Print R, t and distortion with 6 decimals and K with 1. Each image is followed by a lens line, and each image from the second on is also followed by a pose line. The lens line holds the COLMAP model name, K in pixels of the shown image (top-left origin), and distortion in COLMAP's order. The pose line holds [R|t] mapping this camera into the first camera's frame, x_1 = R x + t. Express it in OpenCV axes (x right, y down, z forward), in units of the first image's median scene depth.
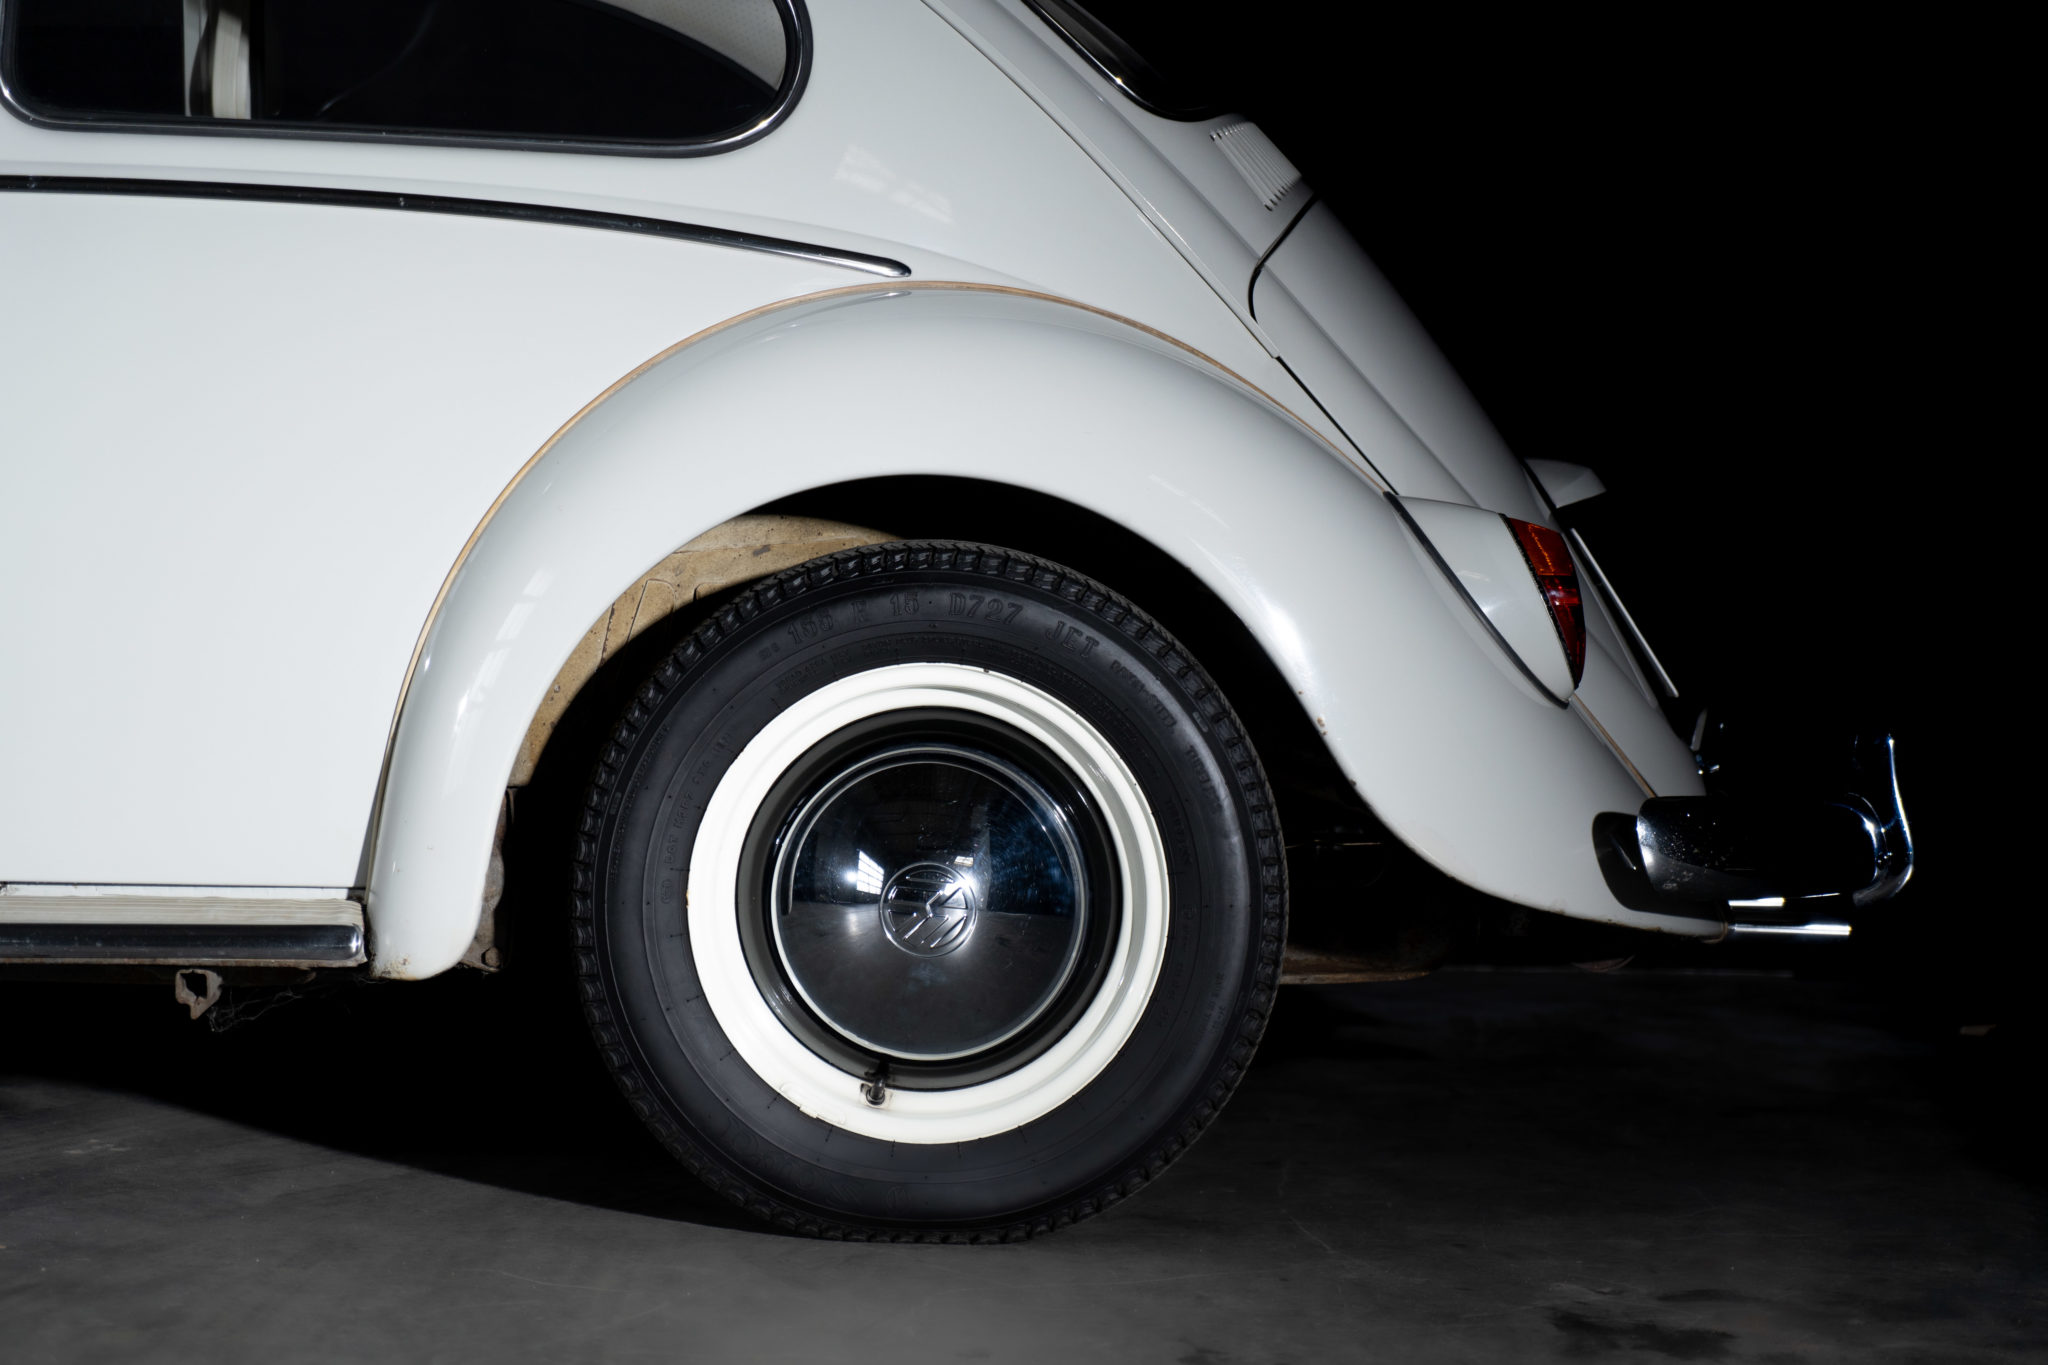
lens RADIAL K [[3869.5, 0, 1024.0], [0, 3869.5, 682.5], [0, 0, 1]] dist [-0.001678, 0.042280]
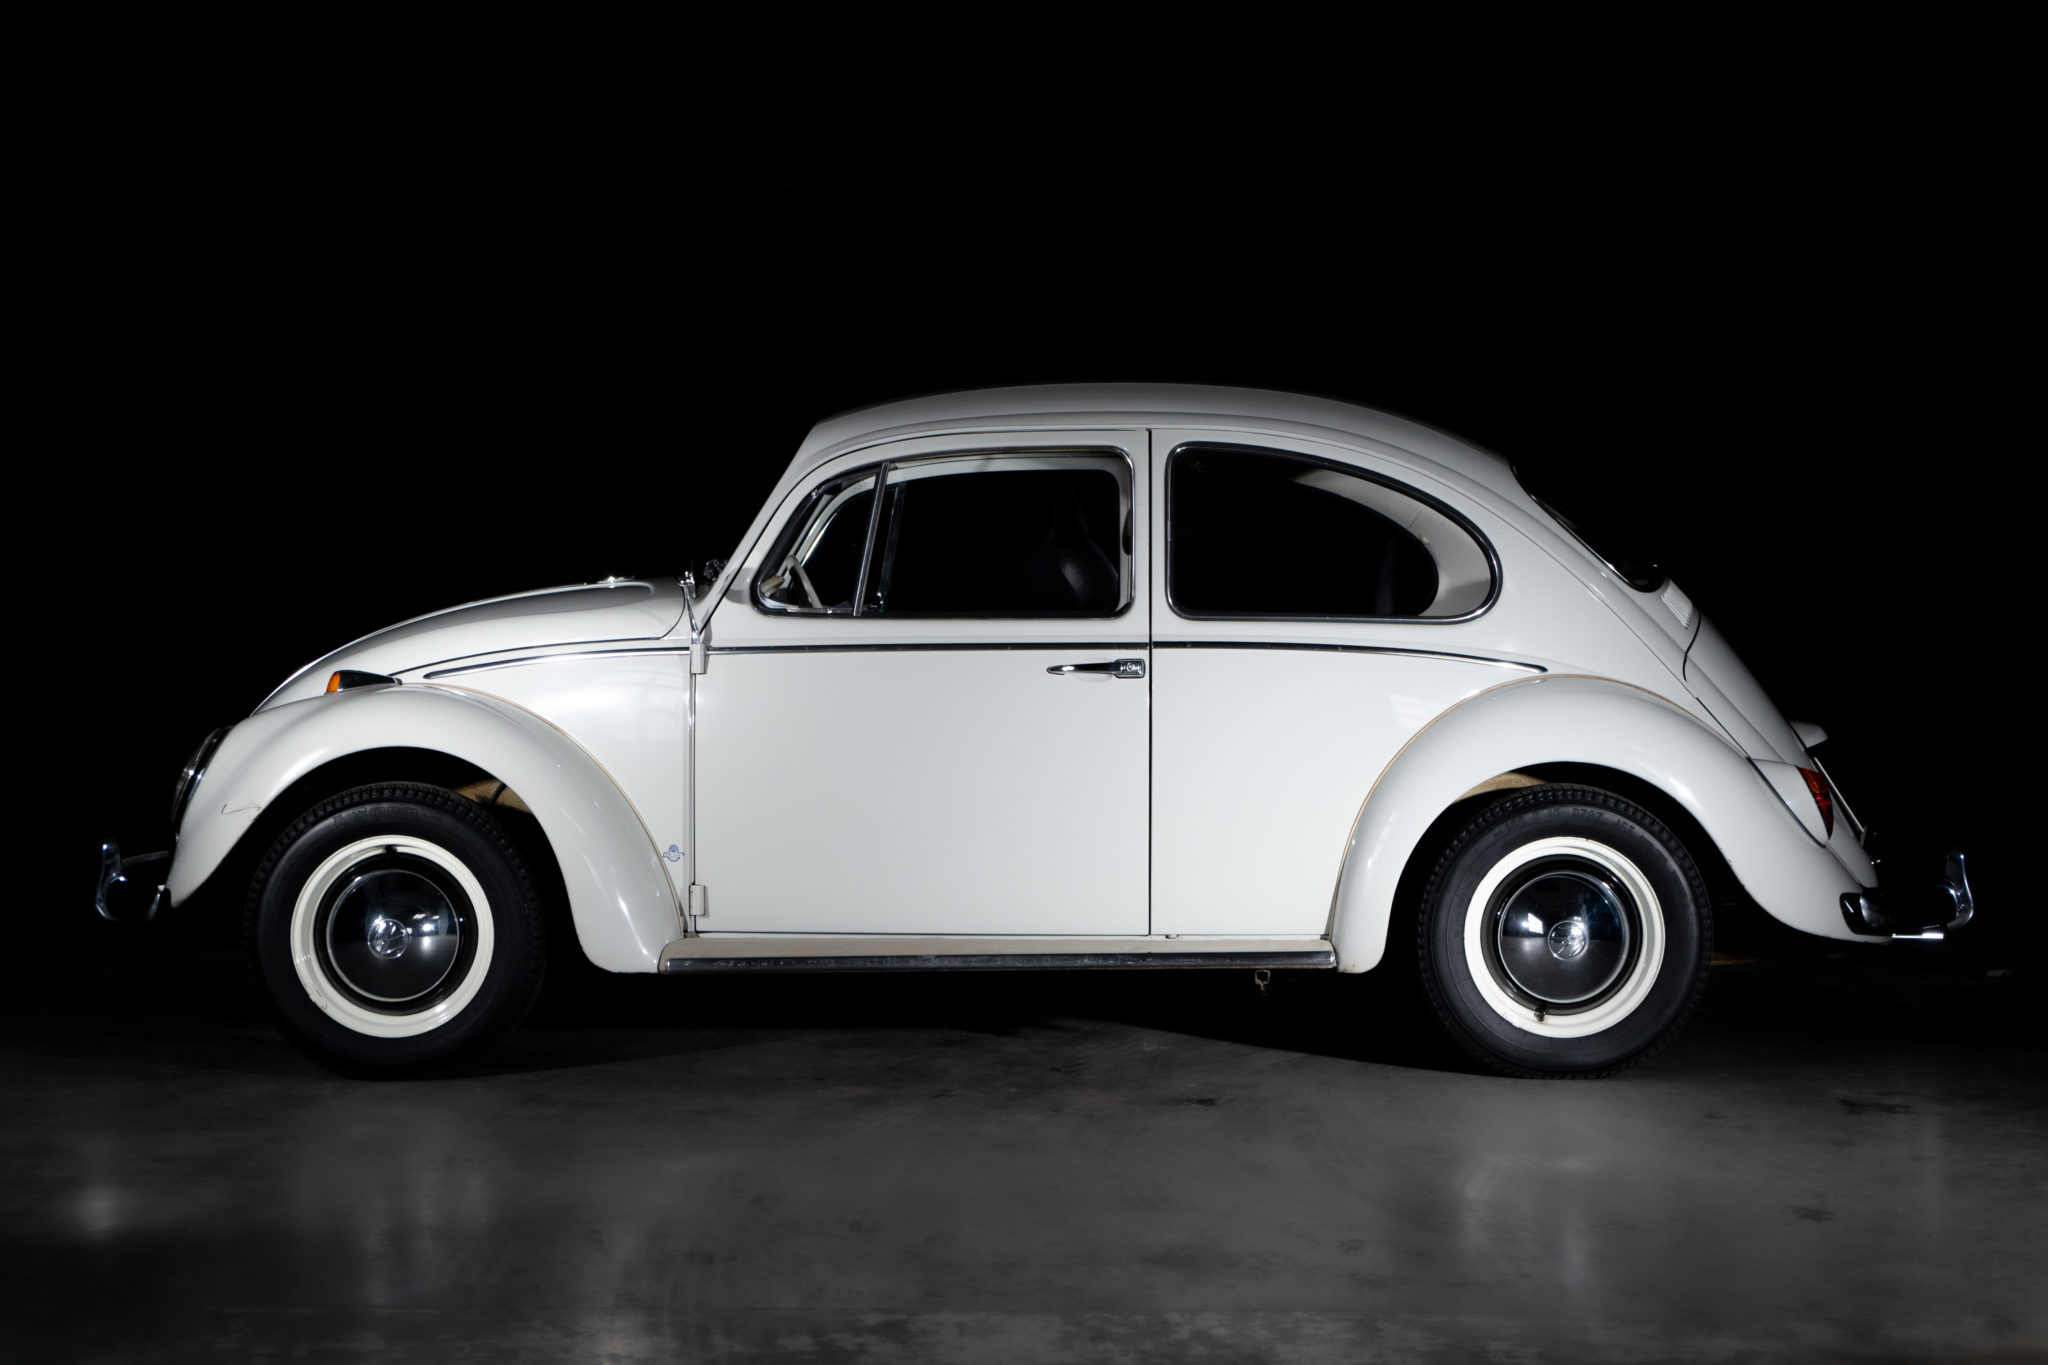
lens RADIAL K [[3295.3, 0, 1028.6], [0, 3295.3, 556.2], [0, 0, 1]] dist [-0.083985, -0.048514]
pose [[0.999080, -0.017110, -0.039321, -0.271859], [0.015826, 0.999339, -0.032742, -0.117228], [0.039856, 0.032090, 0.998690, -1.049591]]
